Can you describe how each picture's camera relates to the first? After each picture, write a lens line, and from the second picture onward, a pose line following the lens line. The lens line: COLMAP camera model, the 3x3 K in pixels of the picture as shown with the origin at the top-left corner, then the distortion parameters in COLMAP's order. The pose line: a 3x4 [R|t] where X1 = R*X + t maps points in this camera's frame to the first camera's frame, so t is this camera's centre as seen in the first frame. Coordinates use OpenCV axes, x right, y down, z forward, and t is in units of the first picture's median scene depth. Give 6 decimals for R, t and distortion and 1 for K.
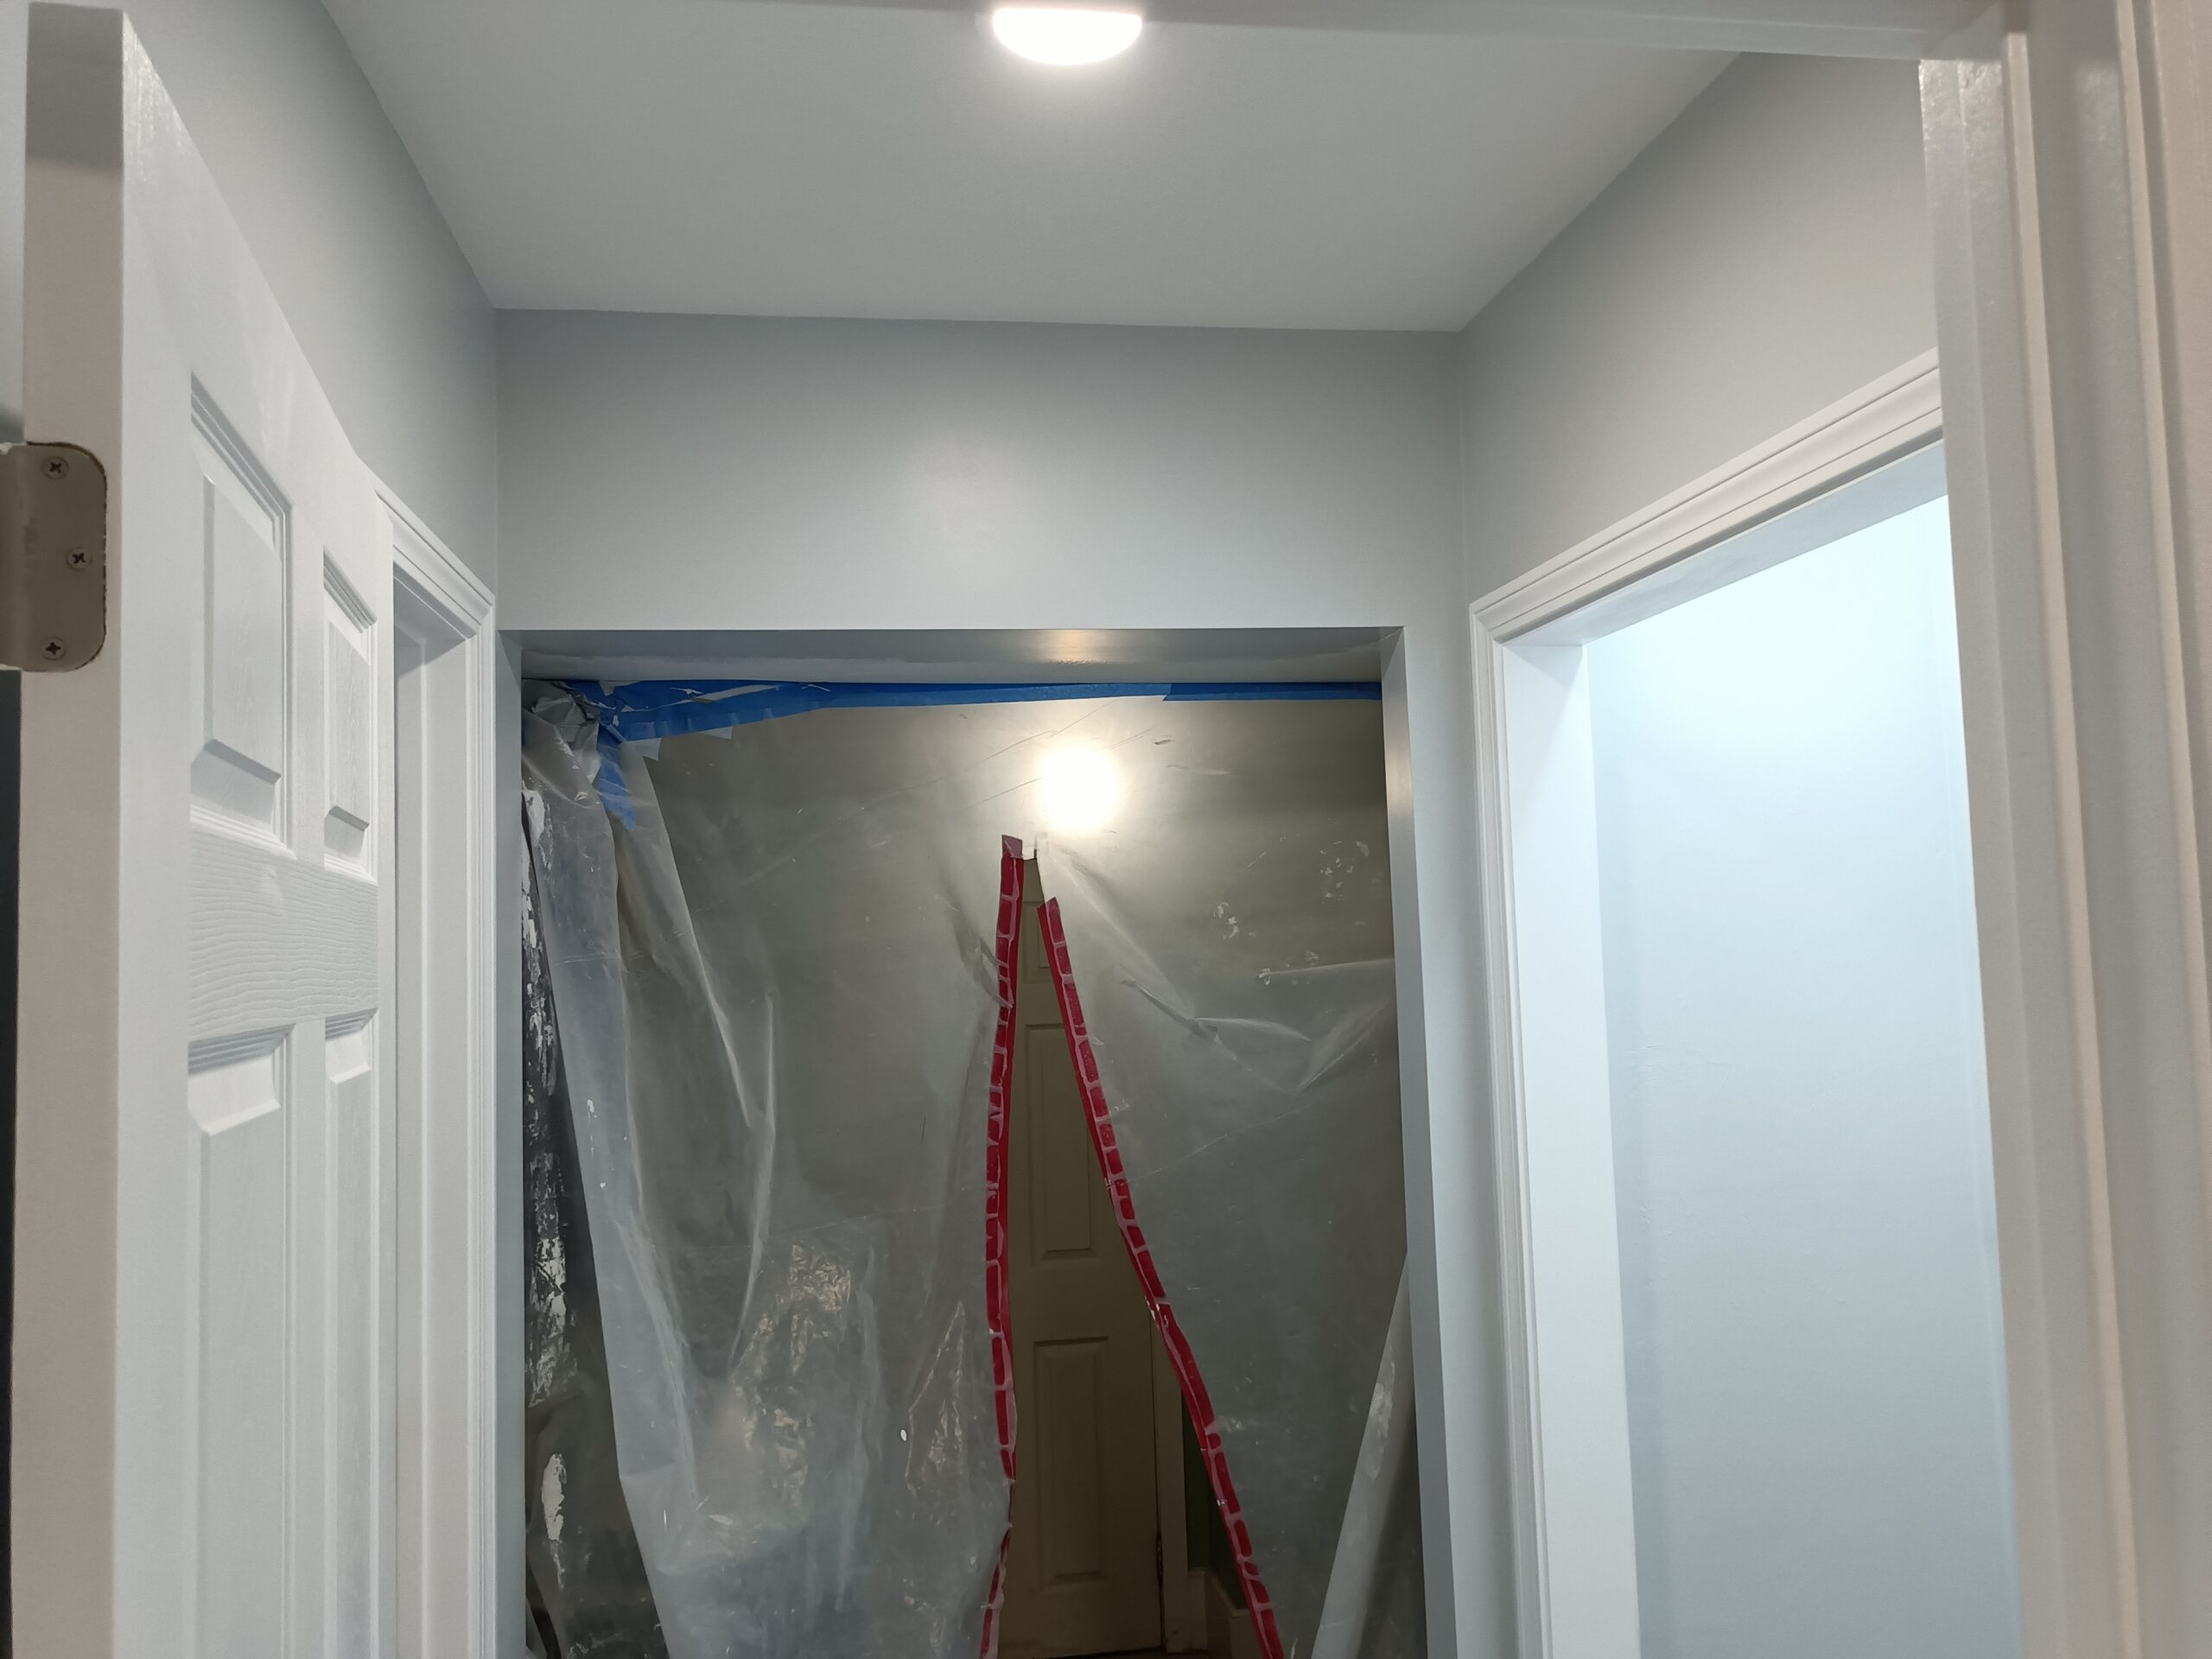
lens RADIAL K [[1663.7, 0, 1105.4], [0, 1663.7, 827.8], [0, 0, 1]] dist [-0.001100, -0.004921]
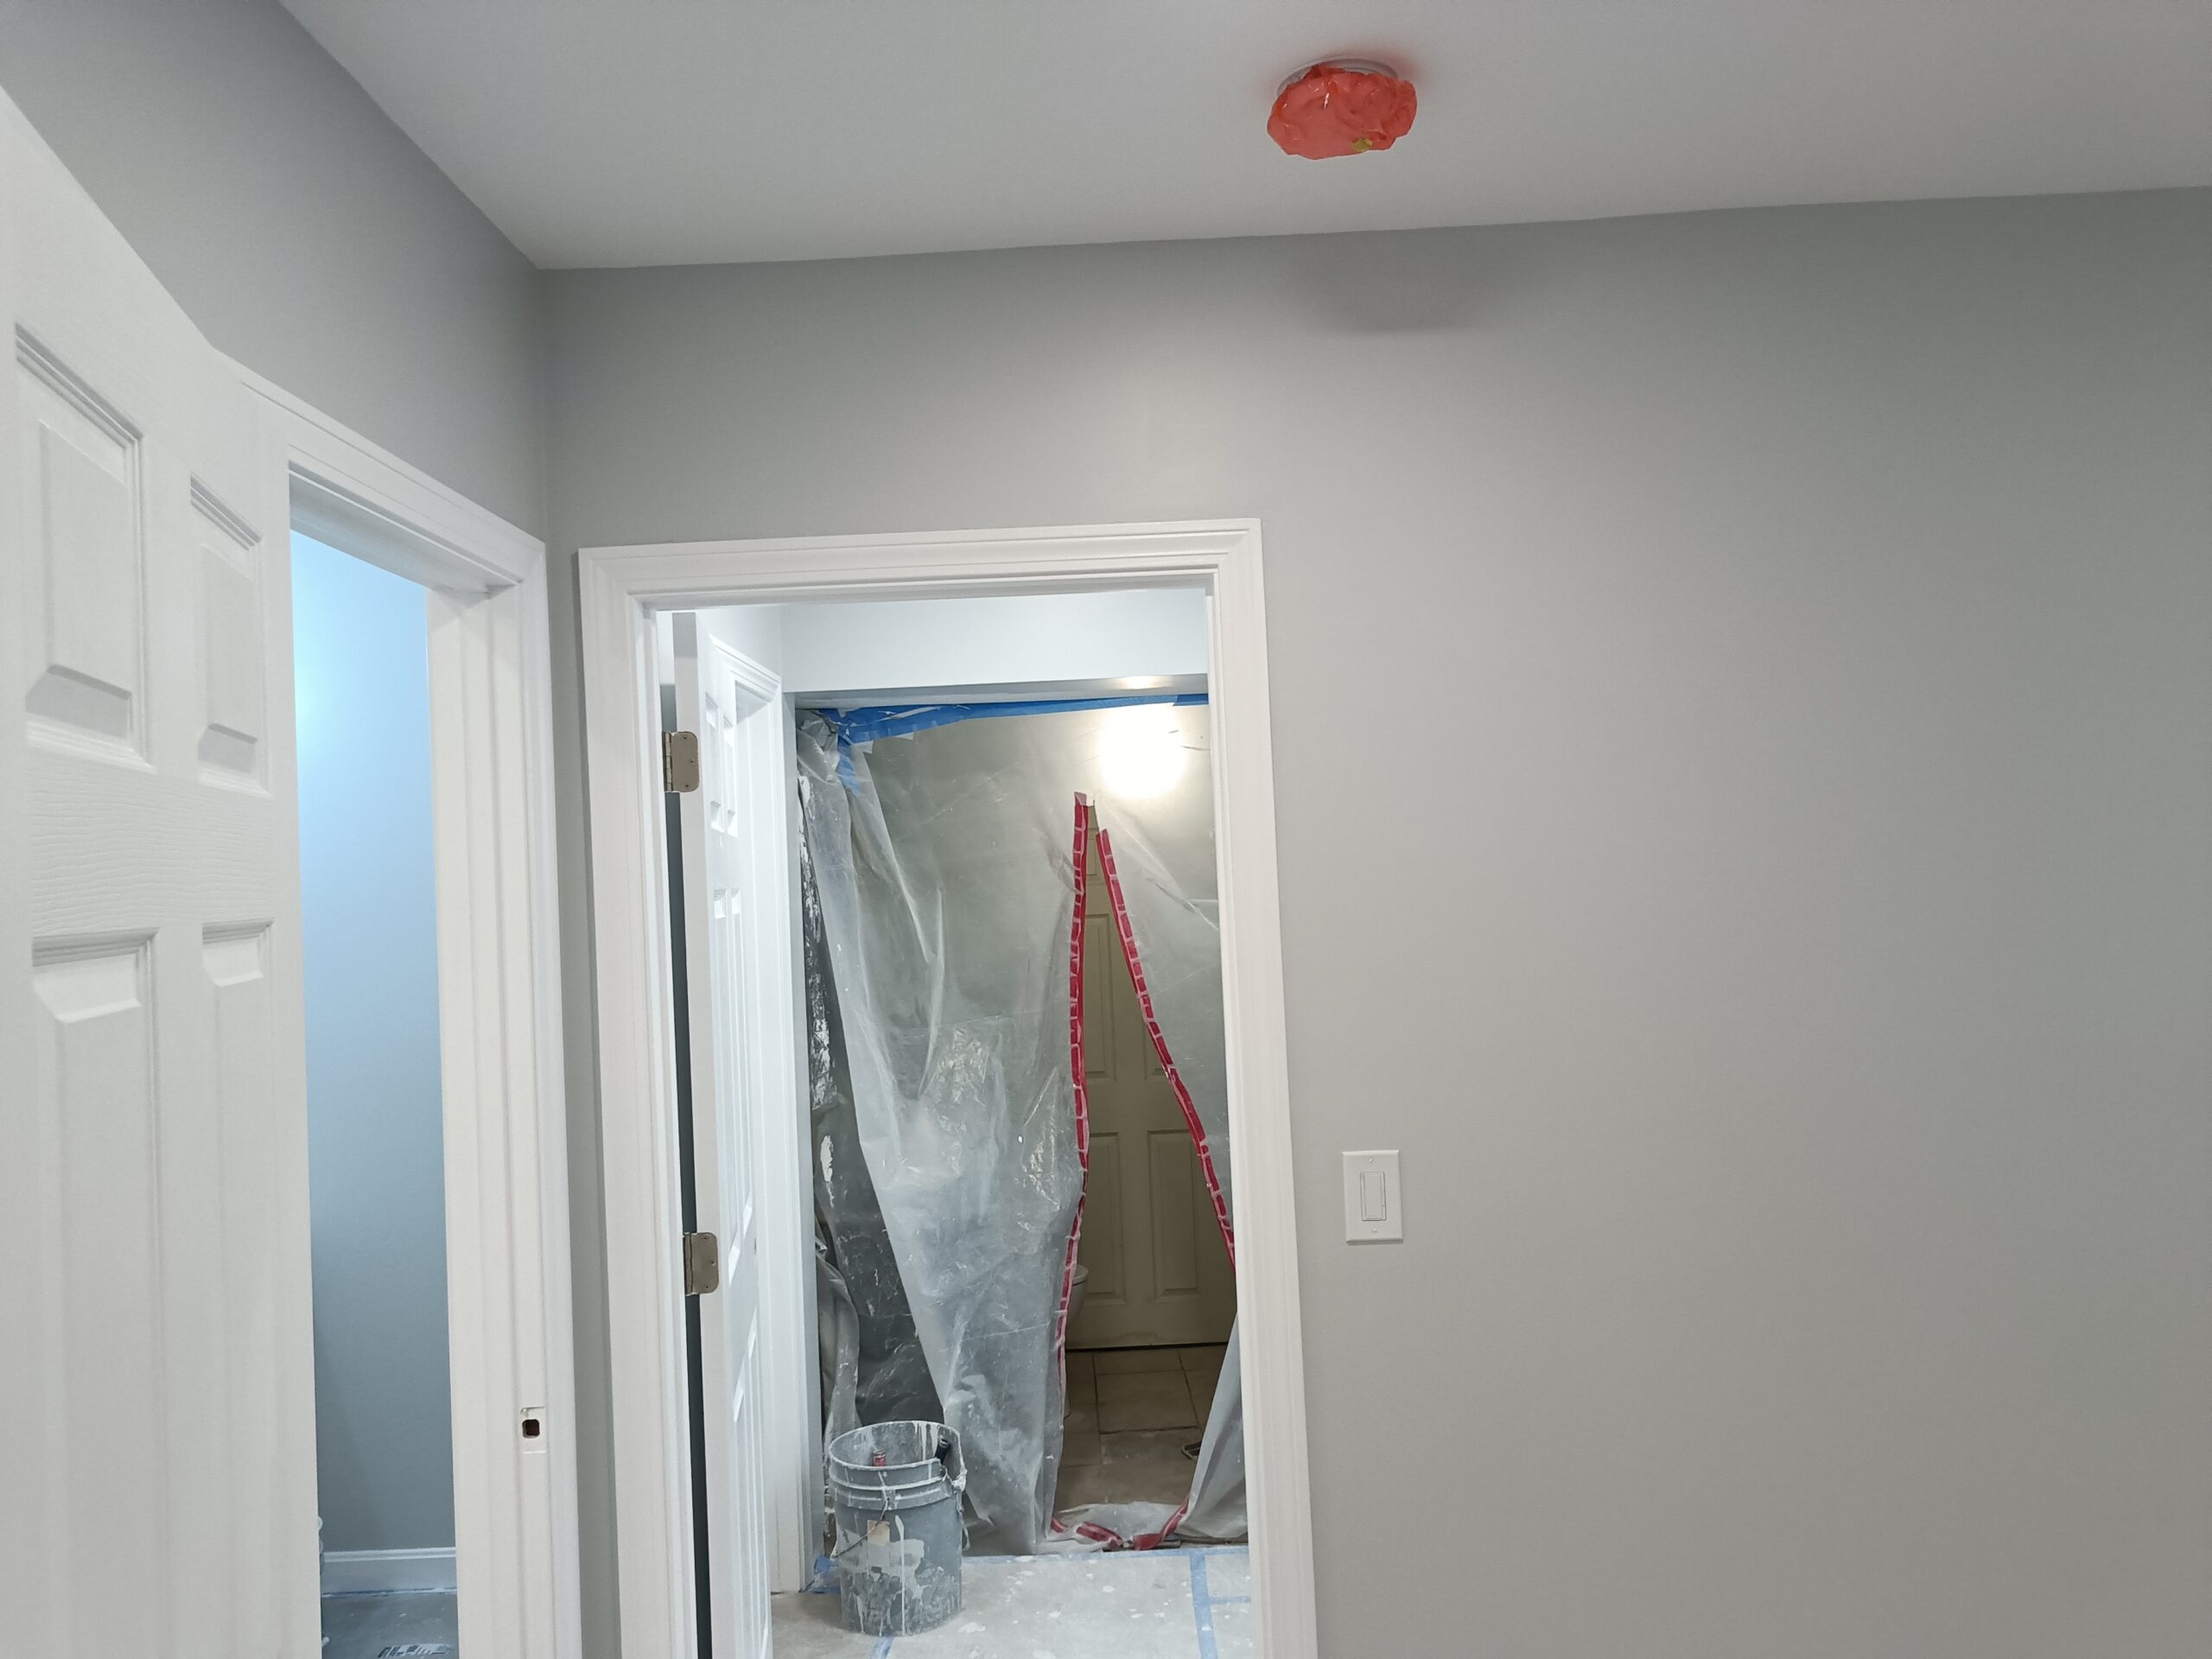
lens RADIAL K [[1663.7, 0, 1105.4], [0, 1663.7, 830.5], [0, 0, 1]] dist [-0.001100, -0.004921]
pose [[0.988440, -0.016344, -0.150729, 0.234128], [0.024536, 0.998312, 0.052650, -0.046649], [0.149614, -0.055740, 0.987172, -0.685940]]
